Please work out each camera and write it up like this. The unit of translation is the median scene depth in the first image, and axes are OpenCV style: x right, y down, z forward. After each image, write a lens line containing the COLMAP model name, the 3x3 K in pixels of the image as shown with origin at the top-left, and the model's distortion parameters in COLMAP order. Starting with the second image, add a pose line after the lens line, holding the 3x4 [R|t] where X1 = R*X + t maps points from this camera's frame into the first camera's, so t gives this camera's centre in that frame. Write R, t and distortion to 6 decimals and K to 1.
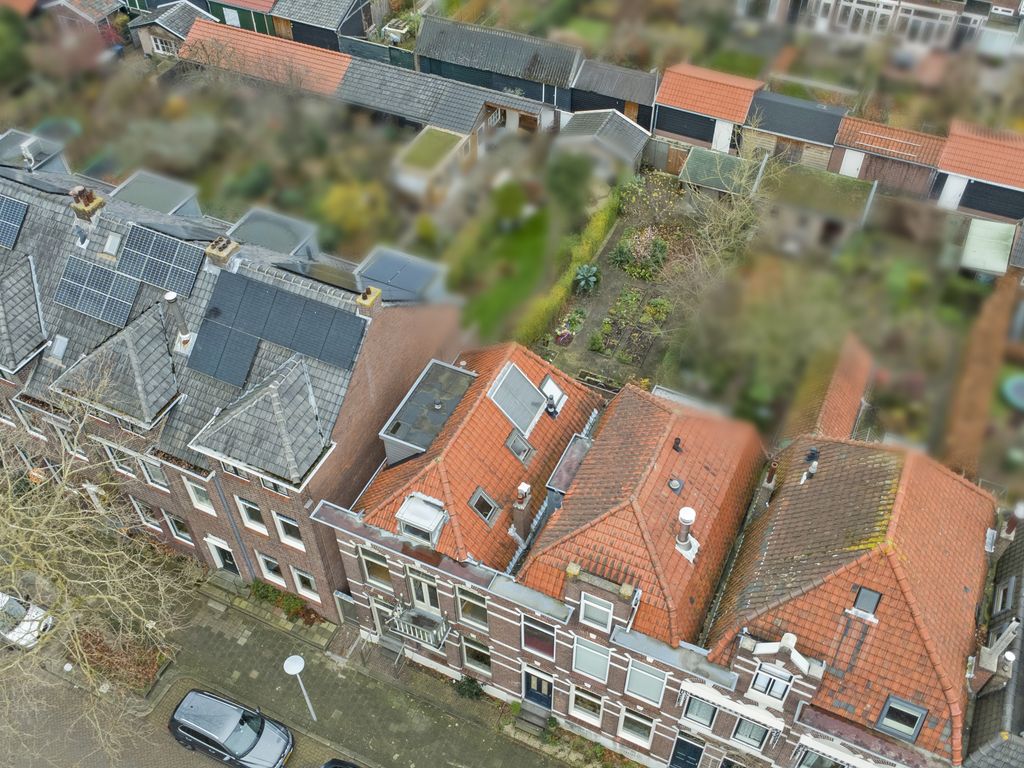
lens RADIAL K [[967.8, 0, 512.0], [0, 967.8, 384.0], [0, 0, 1]] dist [-0.011847, 0.036753]
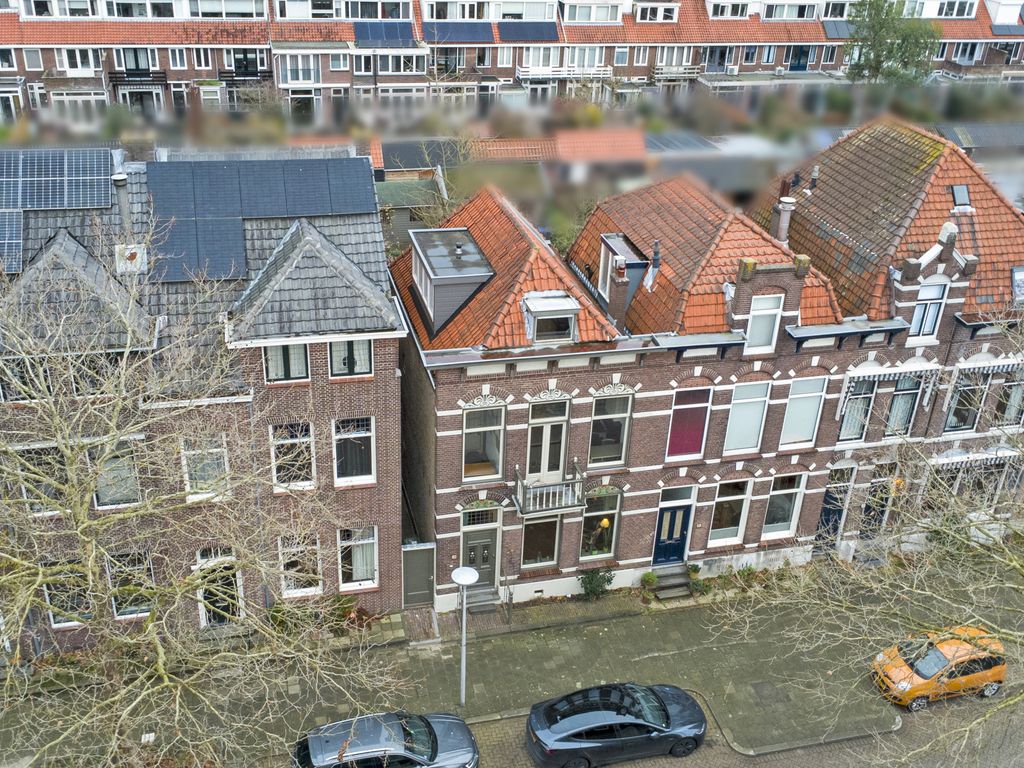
lens RADIAL K [[1038.8, 0, 512.0], [0, 1038.8, 384.0], [0, 0, 1]] dist [-0.010371, 0.041319]
pose [[0.768007, -0.265863, 0.582651, -0.565561], [0.437010, 0.882603, -0.173302, 0.285416], [-0.468175, 0.387722, 0.794030, 0.265814]]
